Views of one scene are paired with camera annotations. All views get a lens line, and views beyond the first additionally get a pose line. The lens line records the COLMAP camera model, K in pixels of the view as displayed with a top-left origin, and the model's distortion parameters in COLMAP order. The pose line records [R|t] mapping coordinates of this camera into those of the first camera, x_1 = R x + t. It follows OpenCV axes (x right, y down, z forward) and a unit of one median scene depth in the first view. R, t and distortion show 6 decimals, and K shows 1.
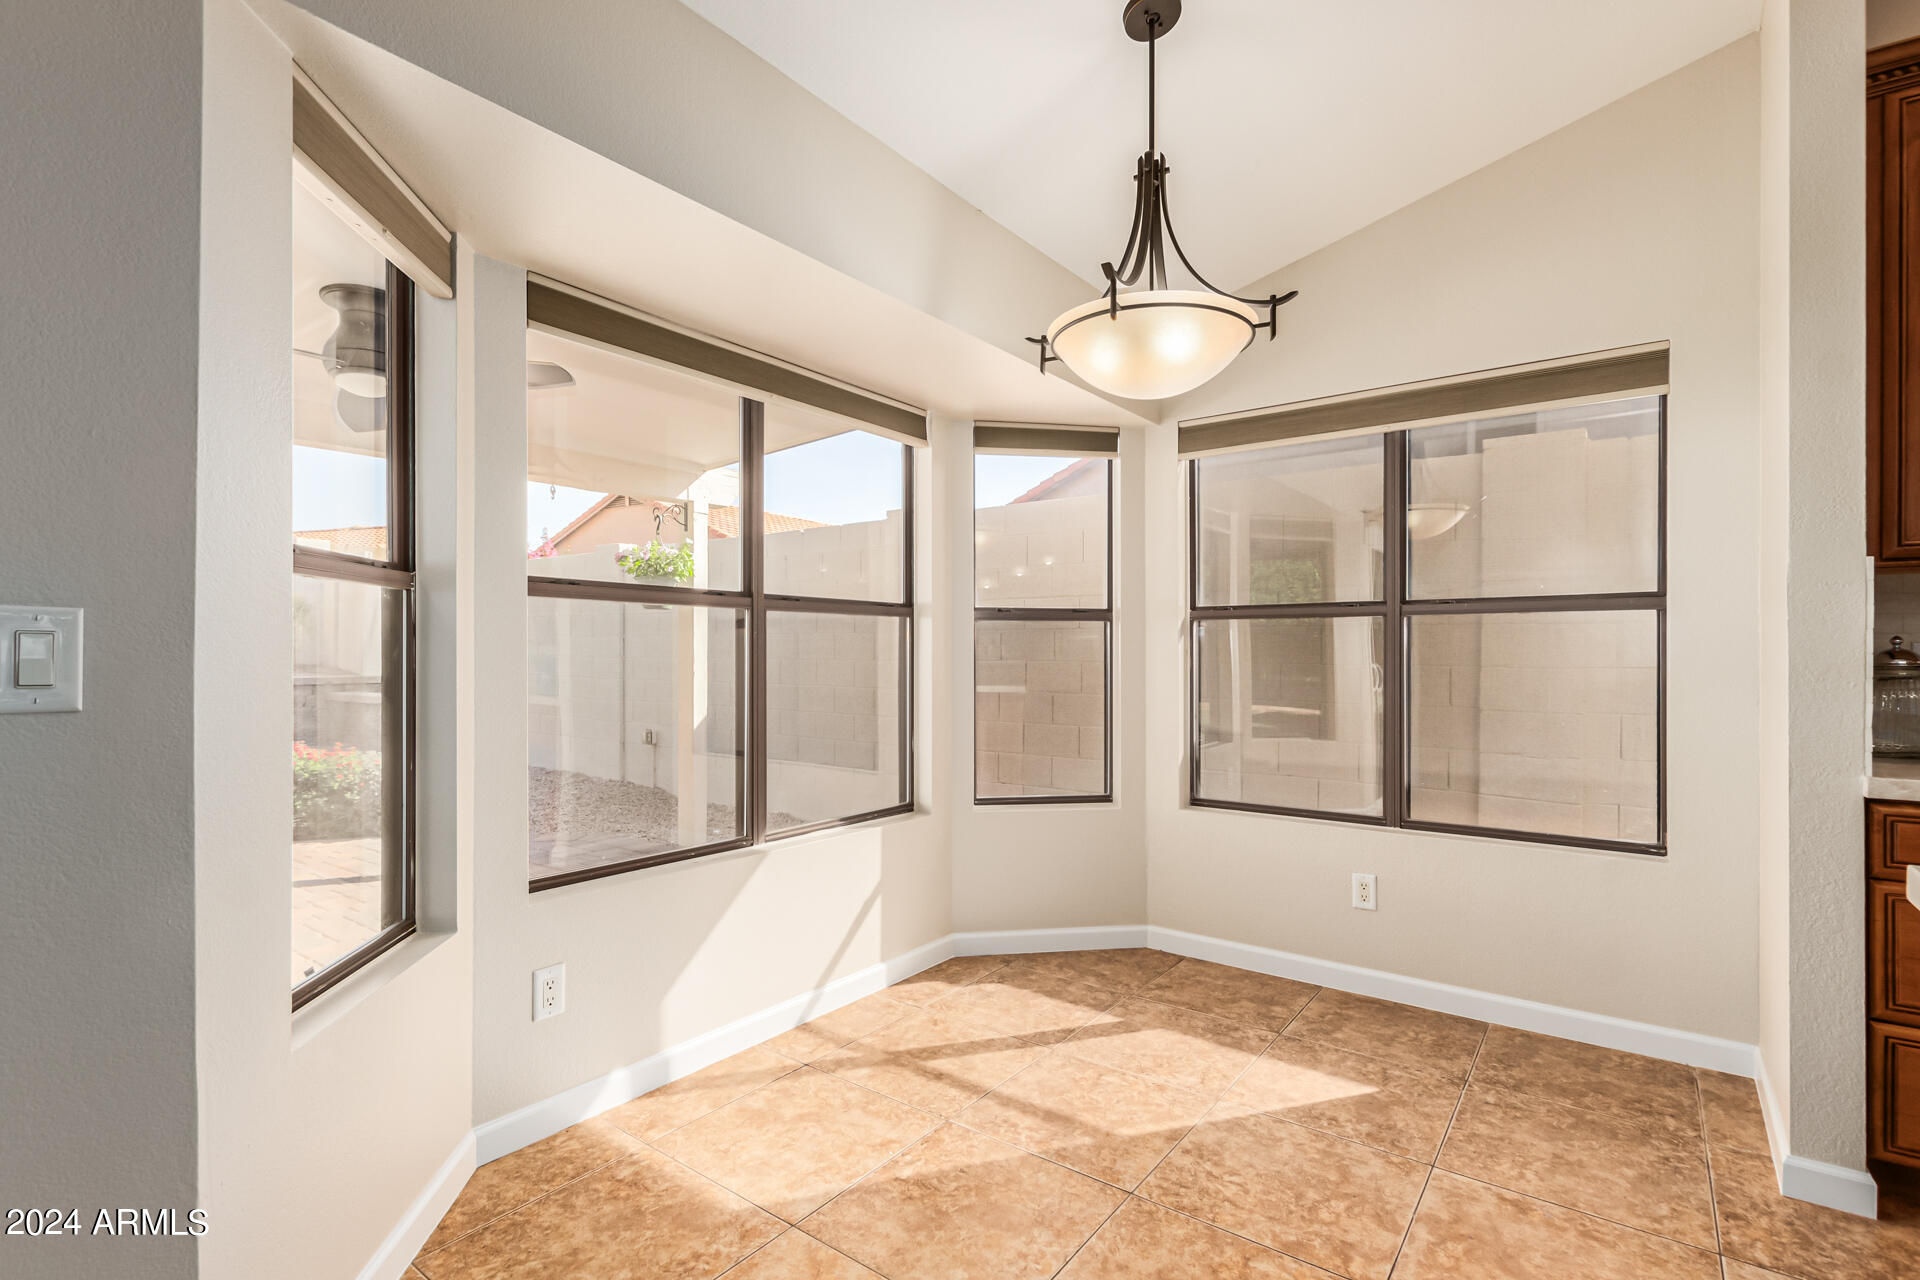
lens RADIAL K [[884.1, 0, 982.0], [0, 884.1, 649.9], [0, 0, 1]] dist [0.014347, -0.008688]
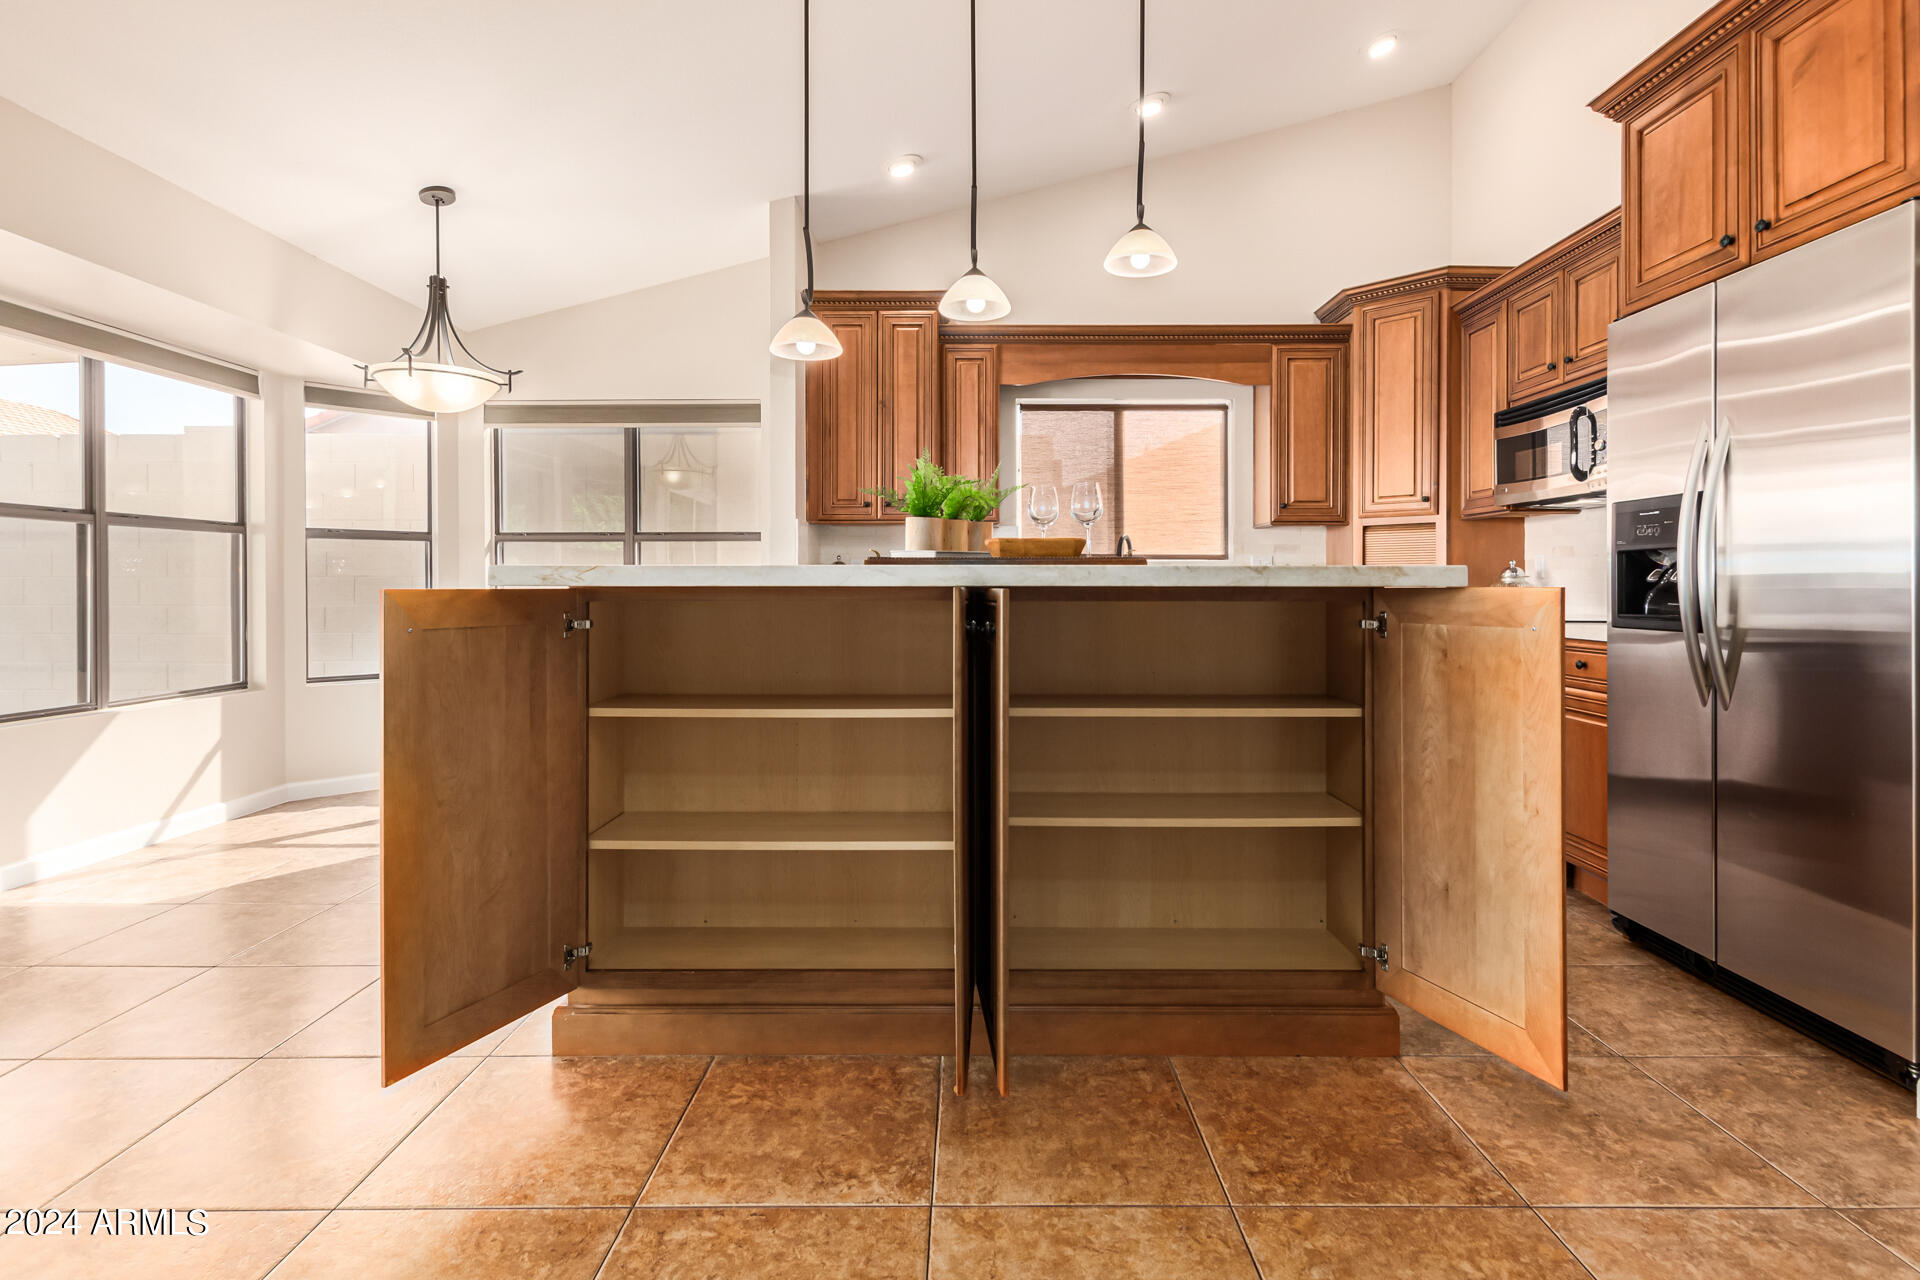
lens RADIAL K [[929.1, 0, 968.9], [0, 929.1, 587.7], [0, 0, 1]] dist [0.001115, -0.001453]
pose [[0.805606, -0.005311, 0.592428, -0.041361], [0.001344, 0.999974, 0.007137, 0.037554], [-0.592450, -0.004953, 0.805592, -0.808906]]
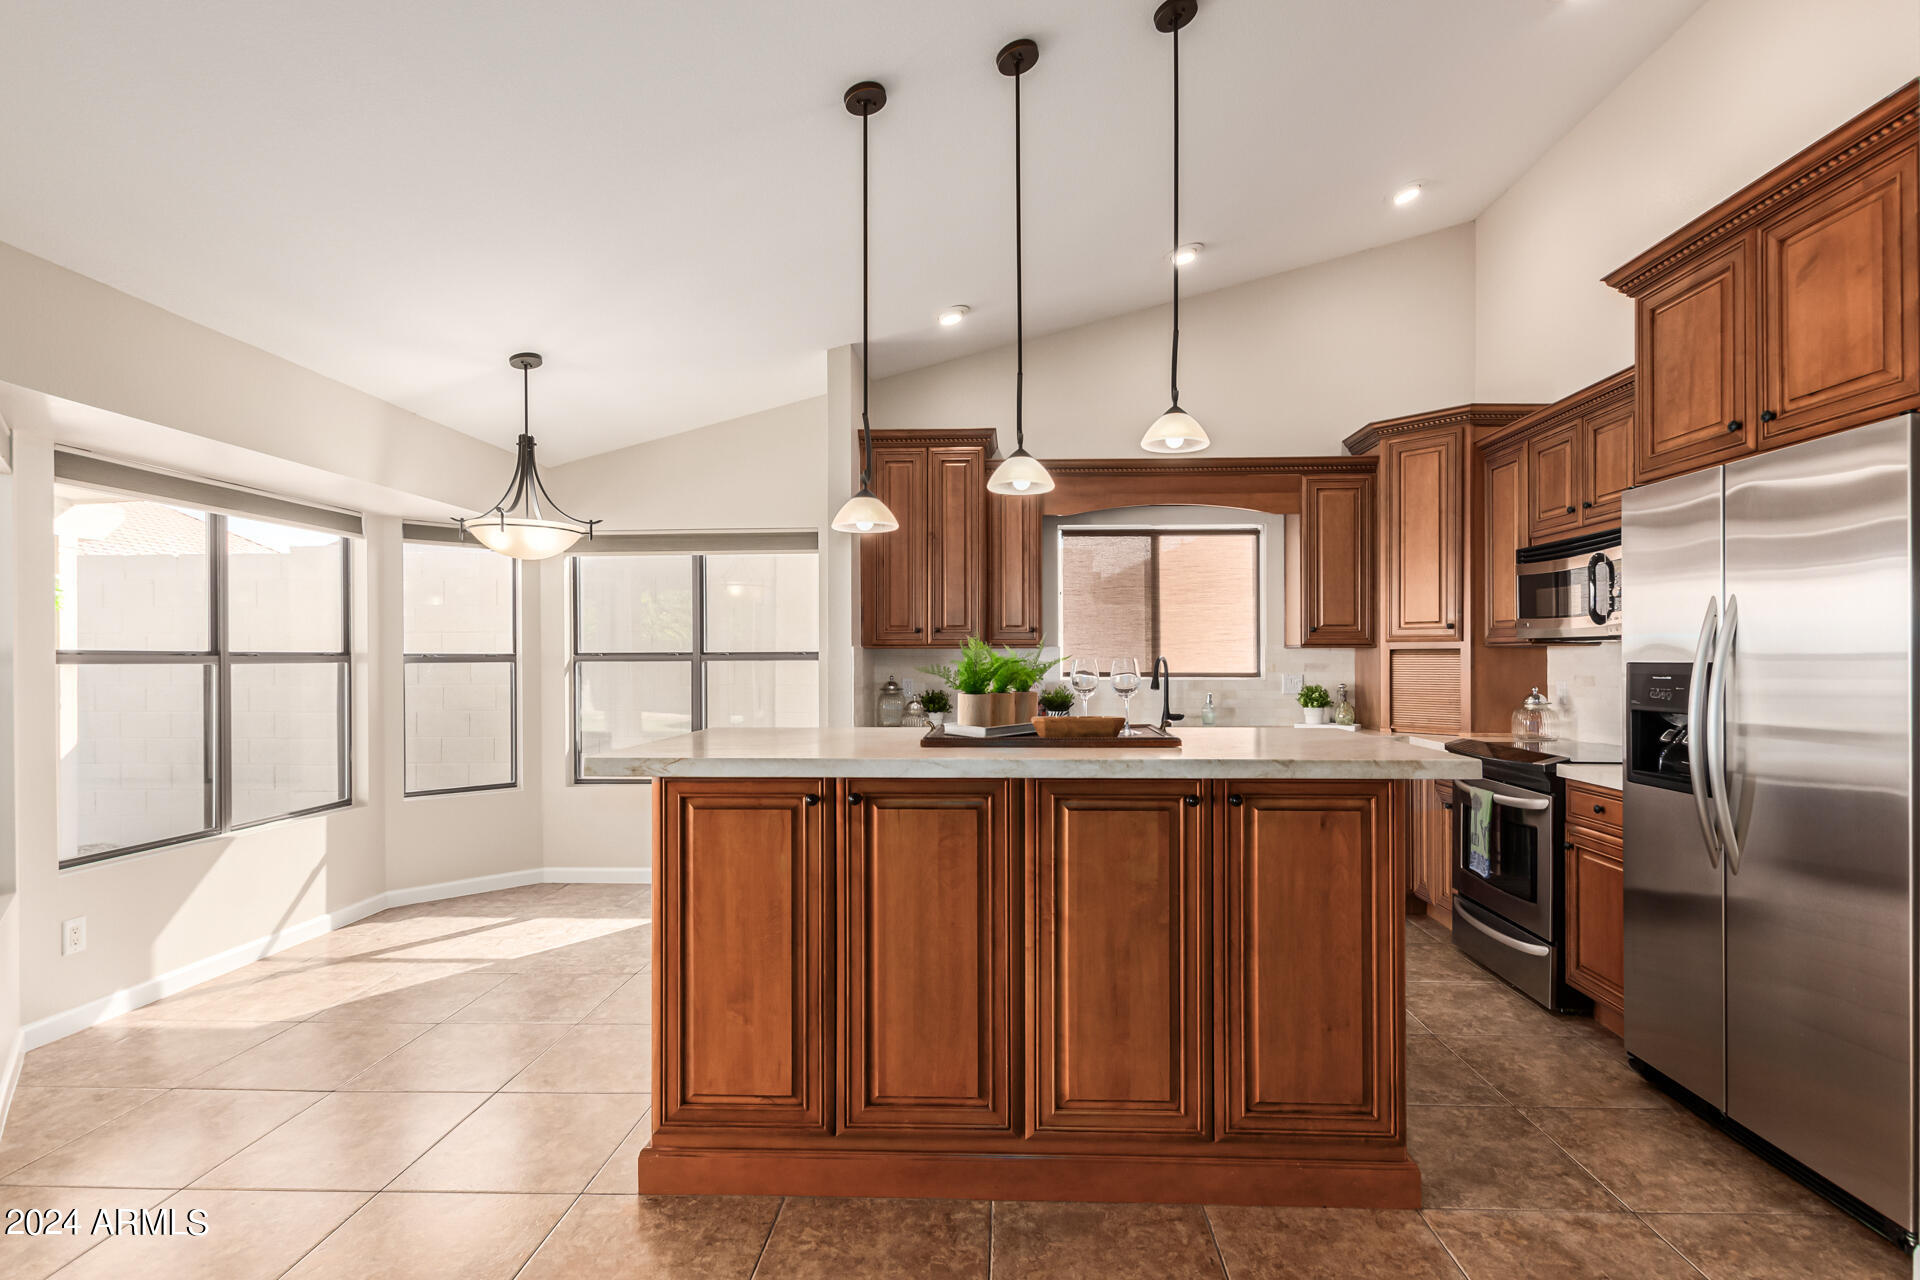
lens RADIAL K [[890.8, 0, 982.3], [0, 890.8, 654.1], [0, 0, 1]] dist [0.001668, -0.003268]
pose [[0.824418, -0.003840, 0.565968, -0.064089], [0.002935, 0.999993, 0.002509, -0.061269], [-0.565974, -0.000408, 0.824423, -0.831813]]
